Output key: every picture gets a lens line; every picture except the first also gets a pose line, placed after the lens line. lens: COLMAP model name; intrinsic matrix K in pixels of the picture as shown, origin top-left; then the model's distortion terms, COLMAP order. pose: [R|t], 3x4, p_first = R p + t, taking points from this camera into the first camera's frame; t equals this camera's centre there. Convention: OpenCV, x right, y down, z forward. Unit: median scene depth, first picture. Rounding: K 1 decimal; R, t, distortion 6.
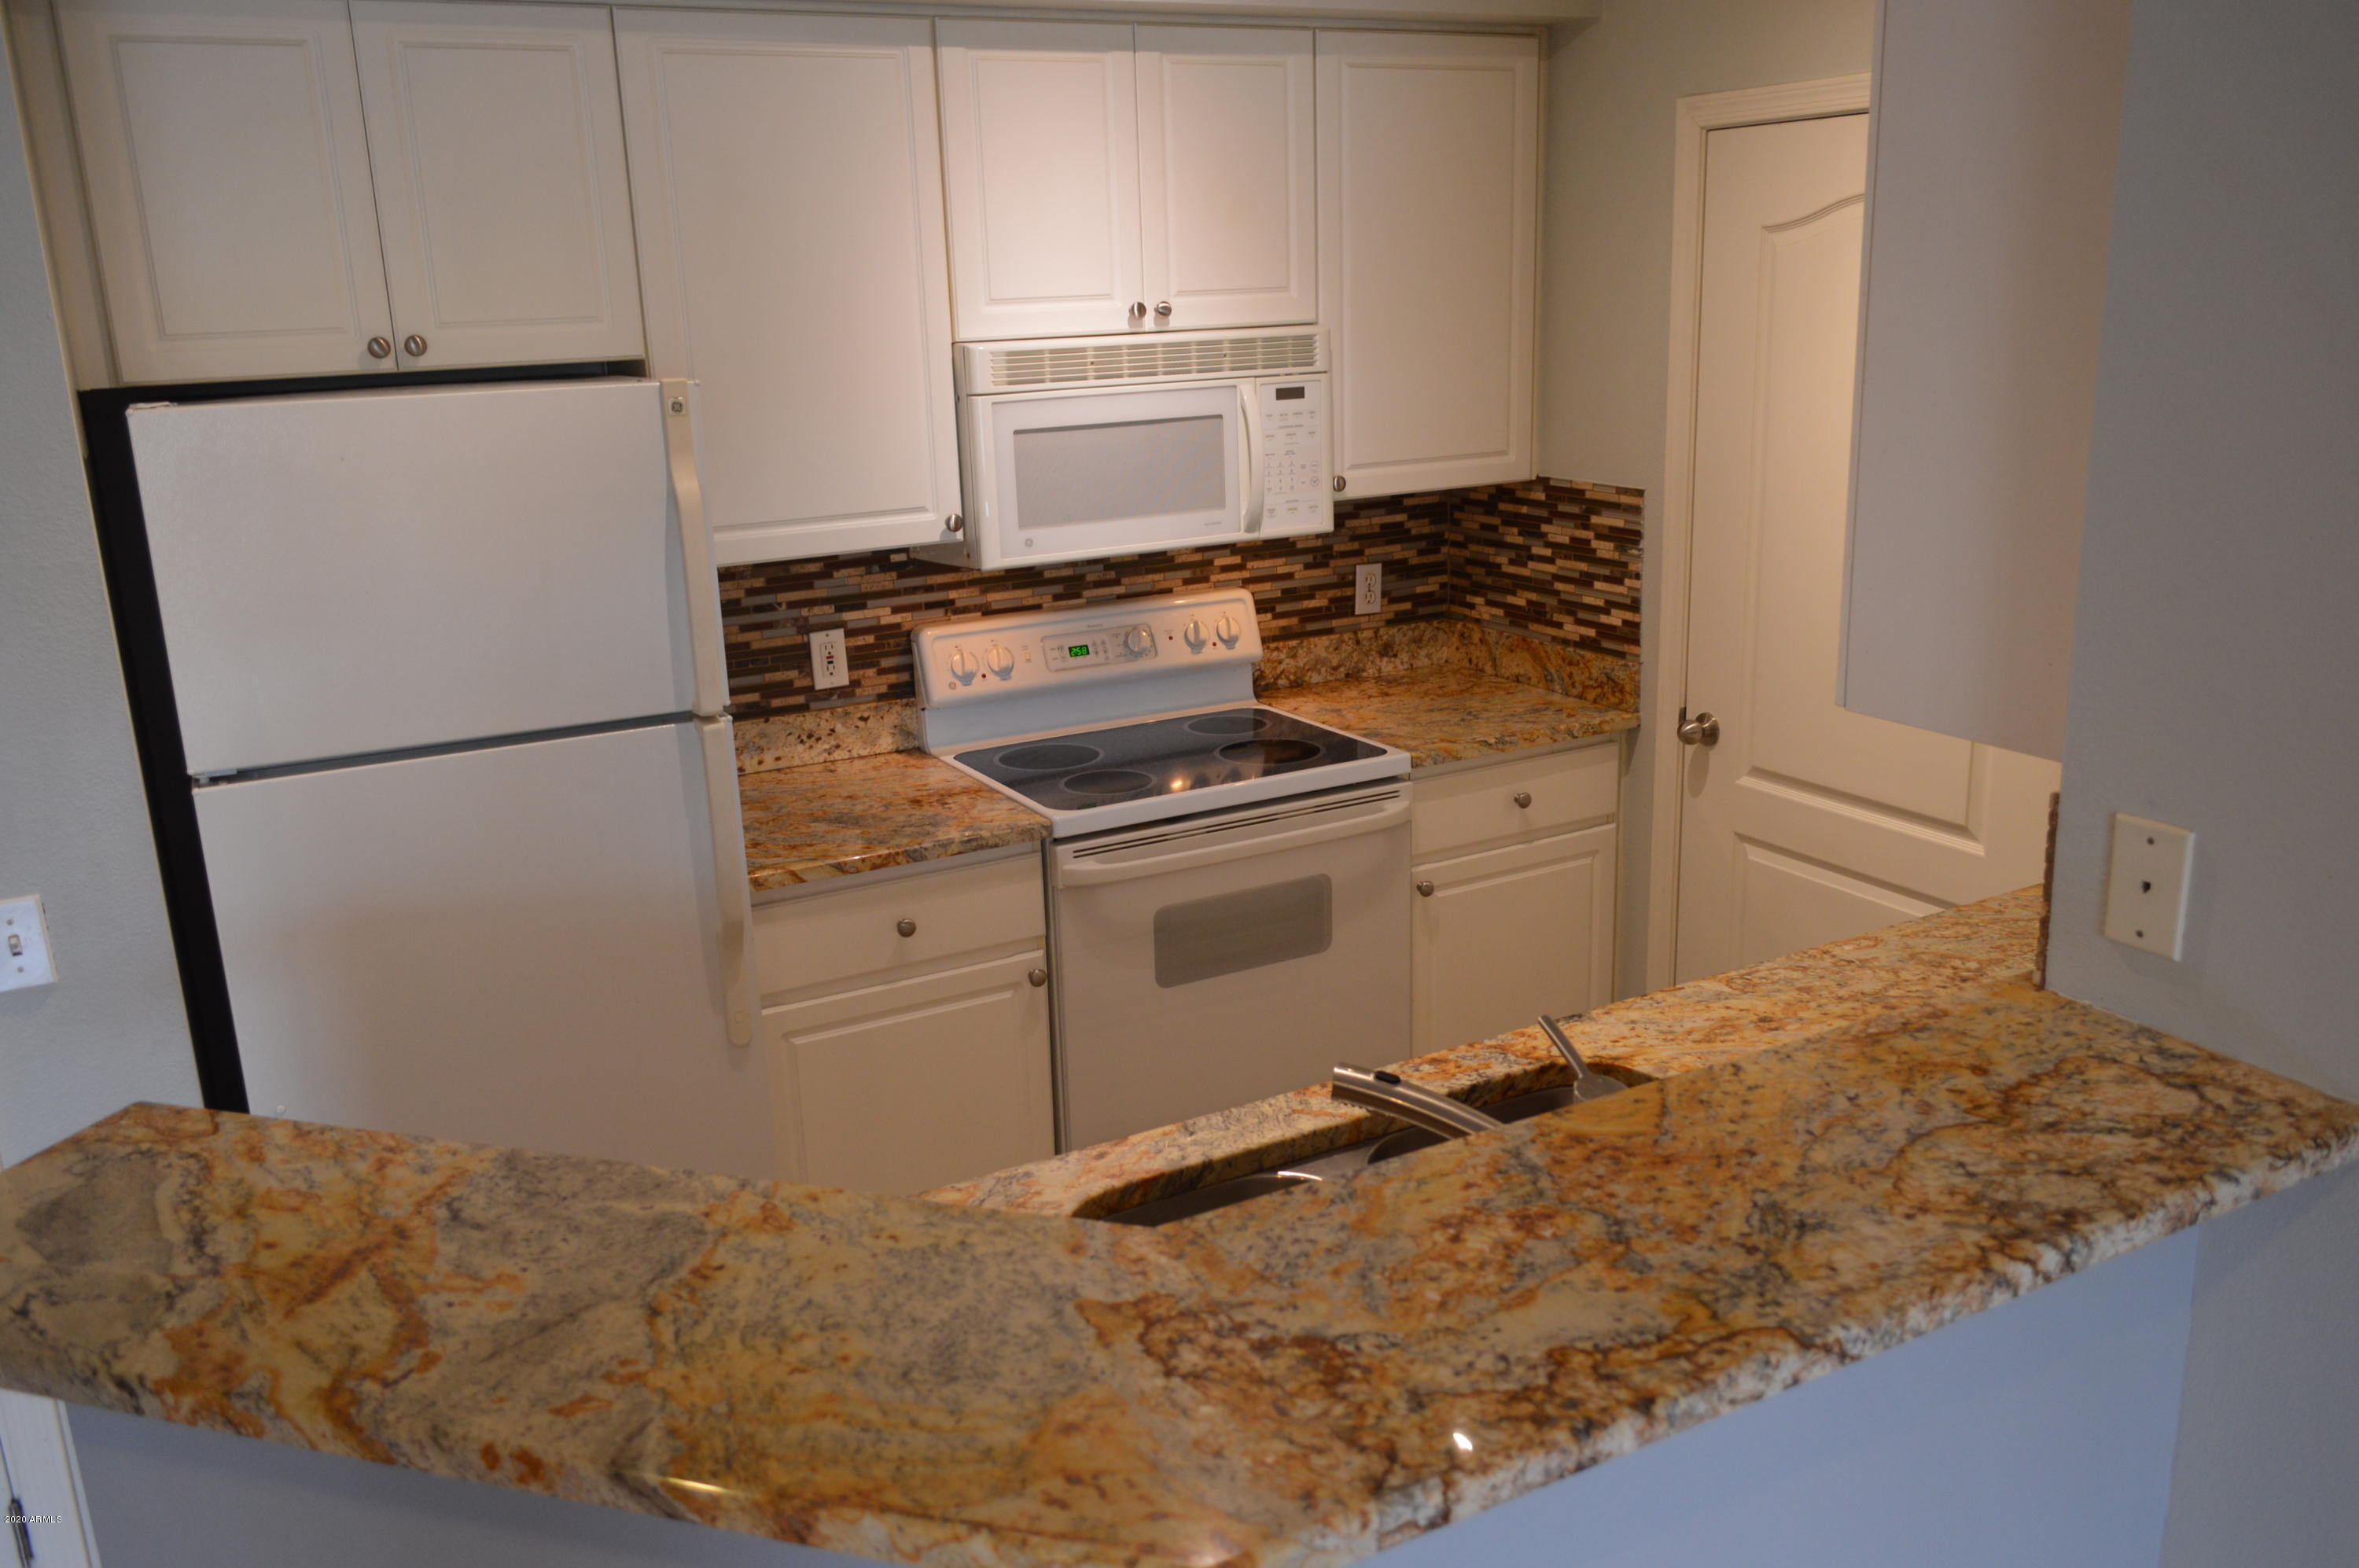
lens RADIAL K [[1858.6, 0, 1181.8], [0, 1858.6, 777.9], [0, 0, 1]] dist [-0.012687, 0.004063]
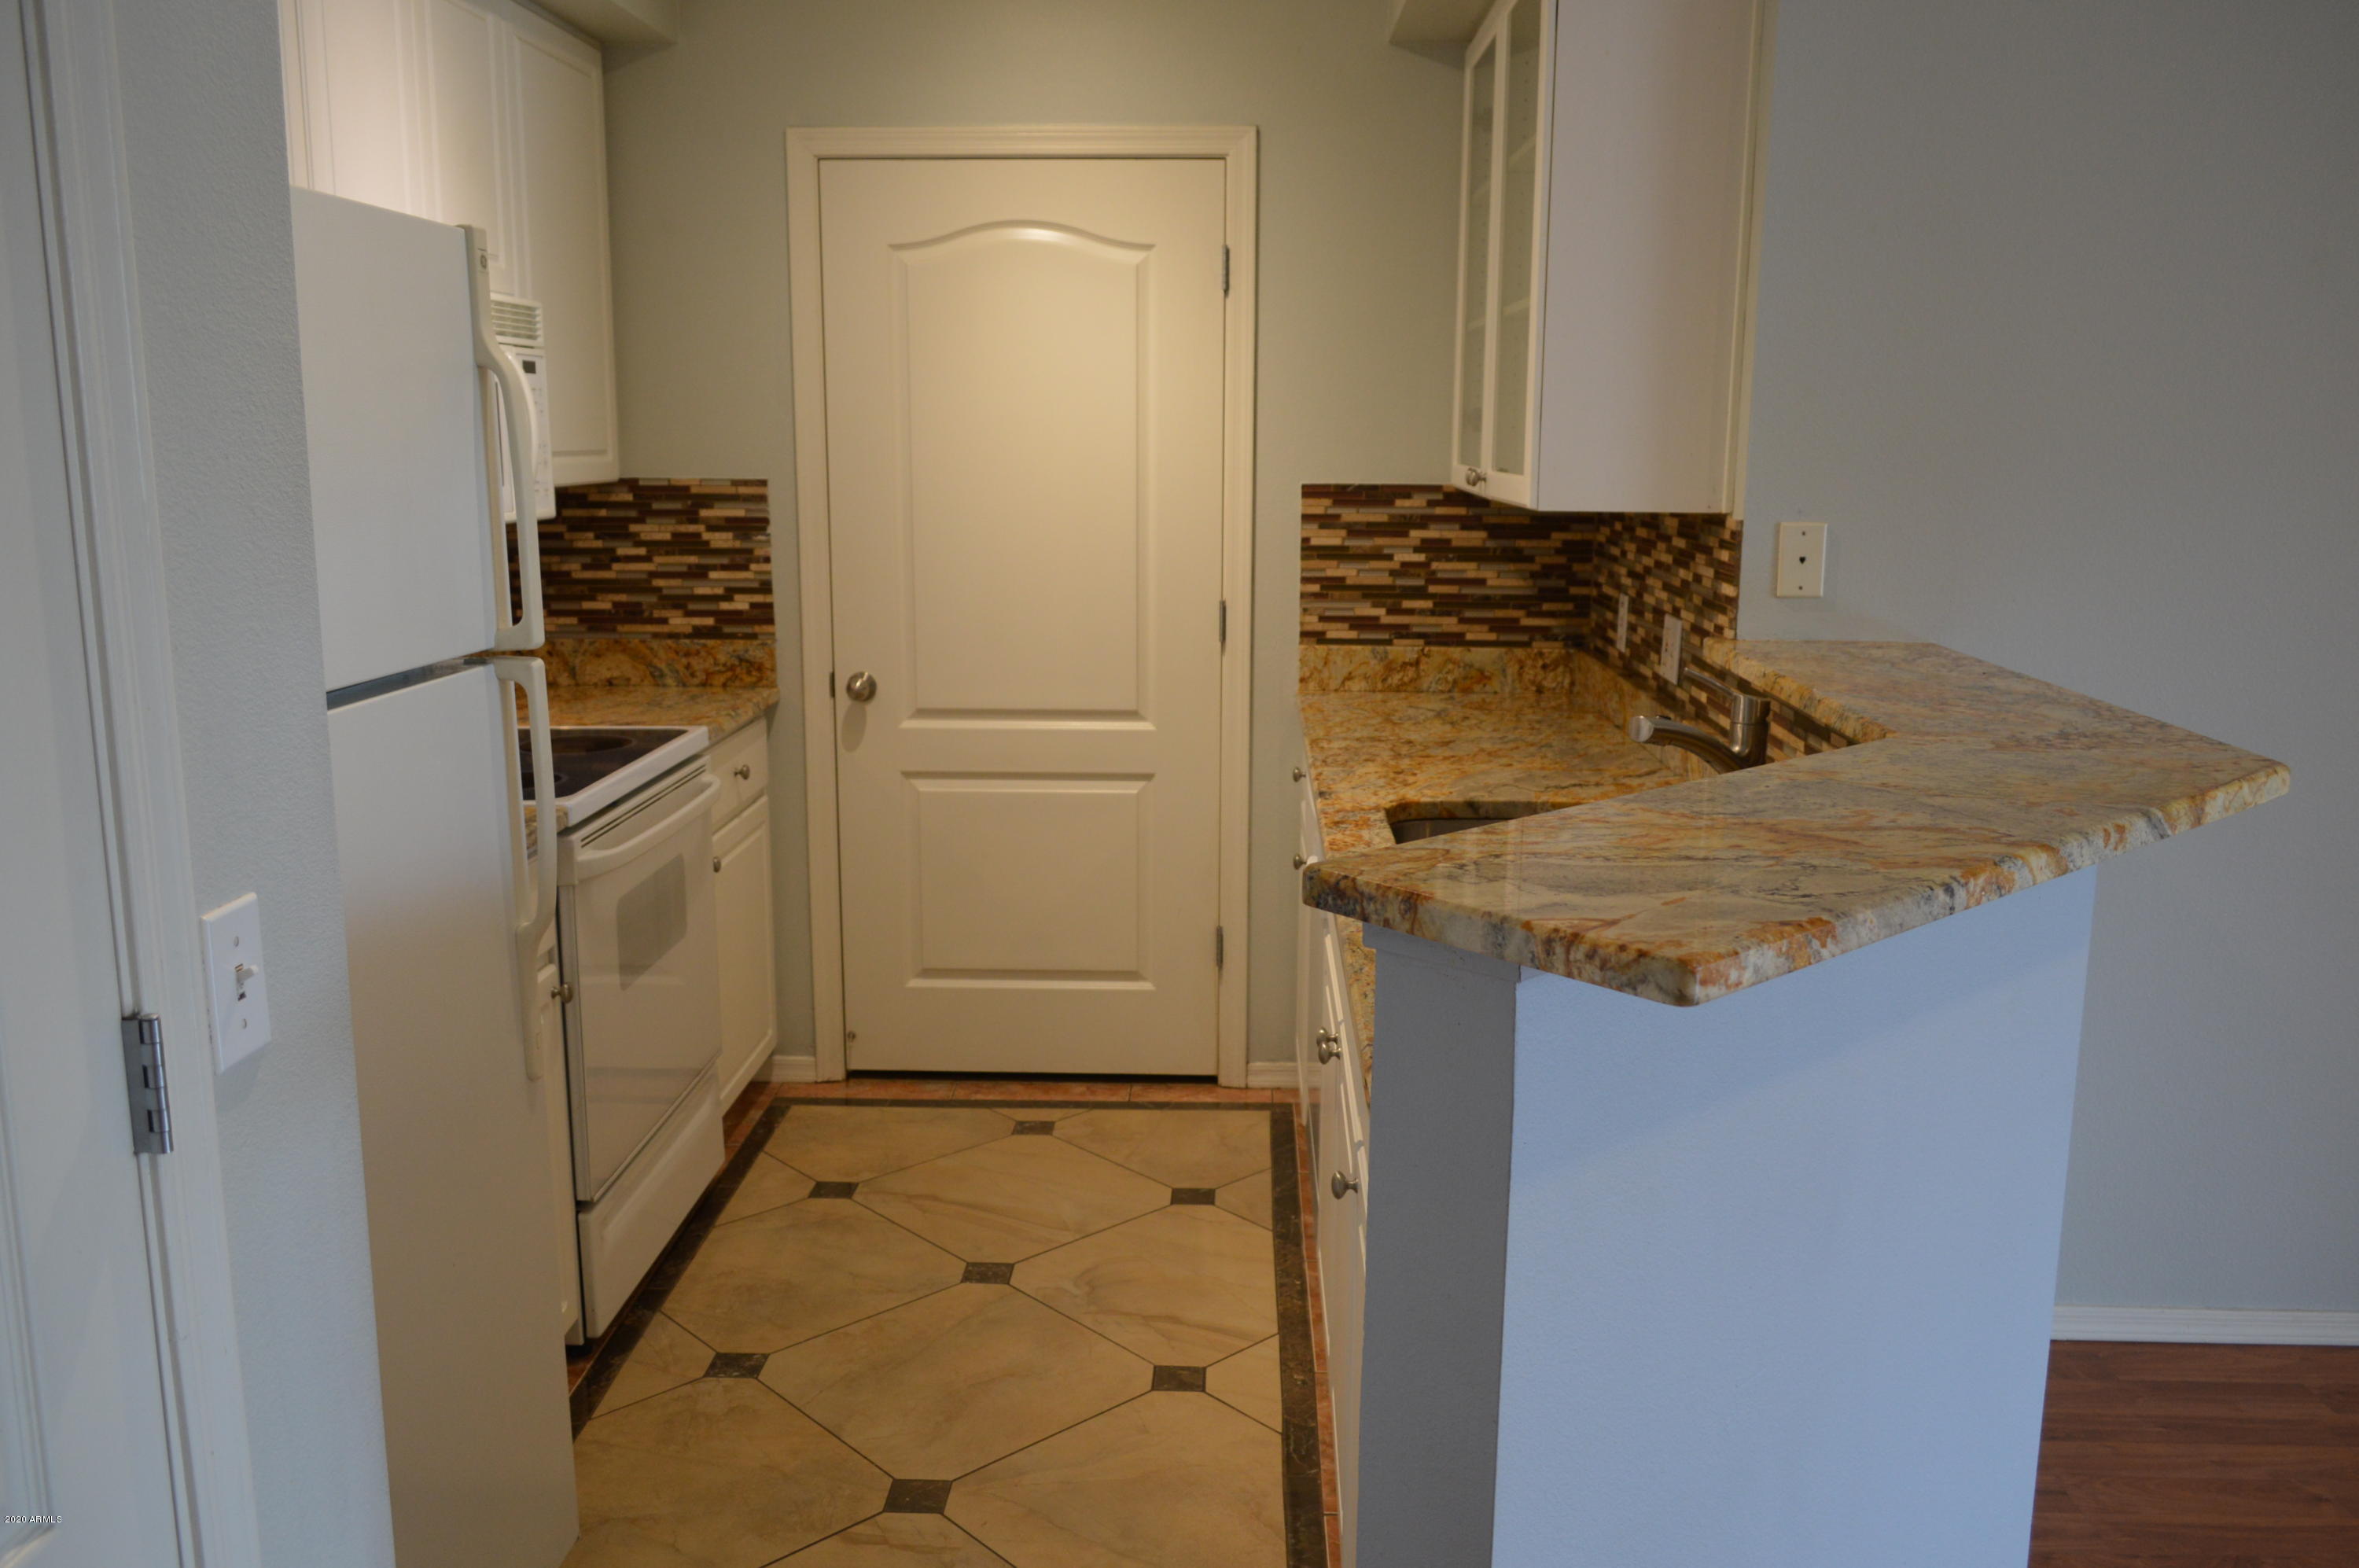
lens RADIAL K [[1858.6, 0, 1181.8], [0, 1858.6, 777.9], [0, 0, 1]] dist [-0.012687, 0.004063]
pose [[0.508526, -0.124166, 0.852047, -0.560352], [0.206615, 0.978233, 0.019241, 0.044352], [-0.835890, 0.166261, 0.523111, 0.245407]]
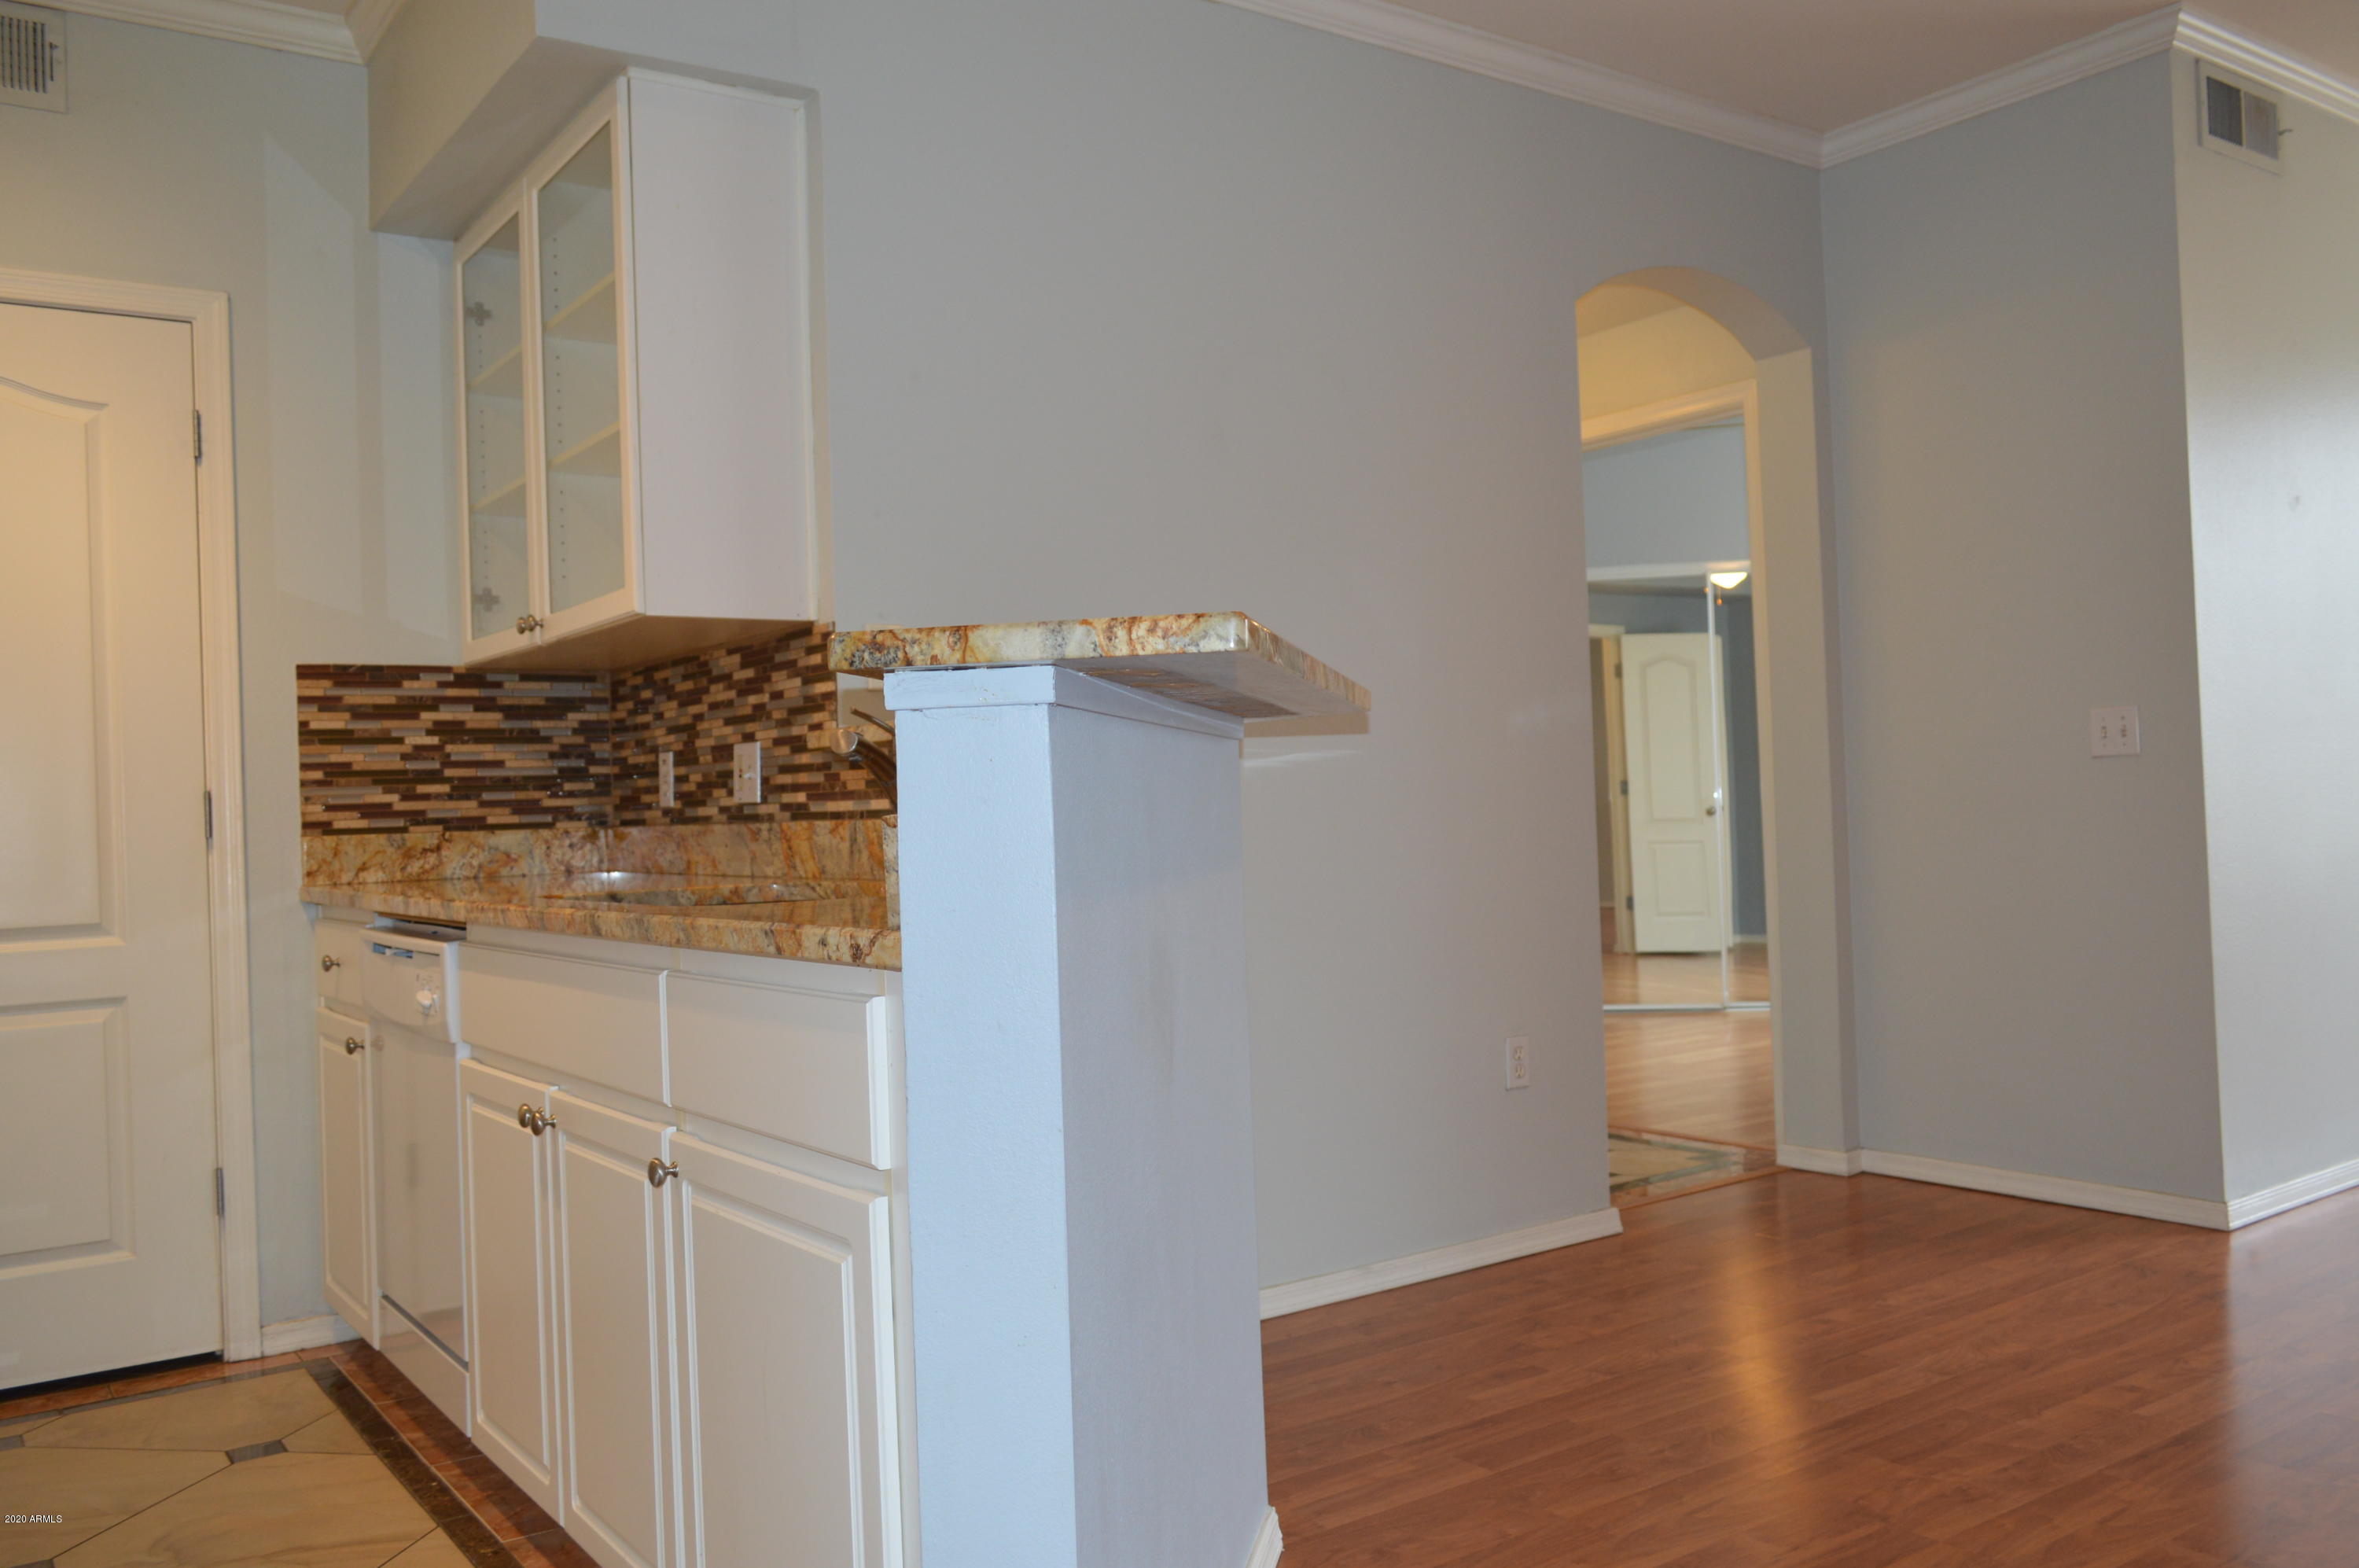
lens RADIAL K [[1855.9, 0, 1179.5], [0, 1855.9, 784.0], [0, 0, 1]] dist [-0.004446, -0.004732]
pose [[-0.113403, 0.050821, 0.992248, -0.630709], [0.303749, 0.952648, -0.014078, 0.131460], [-0.945979, 0.299798, -0.123470, 0.408813]]
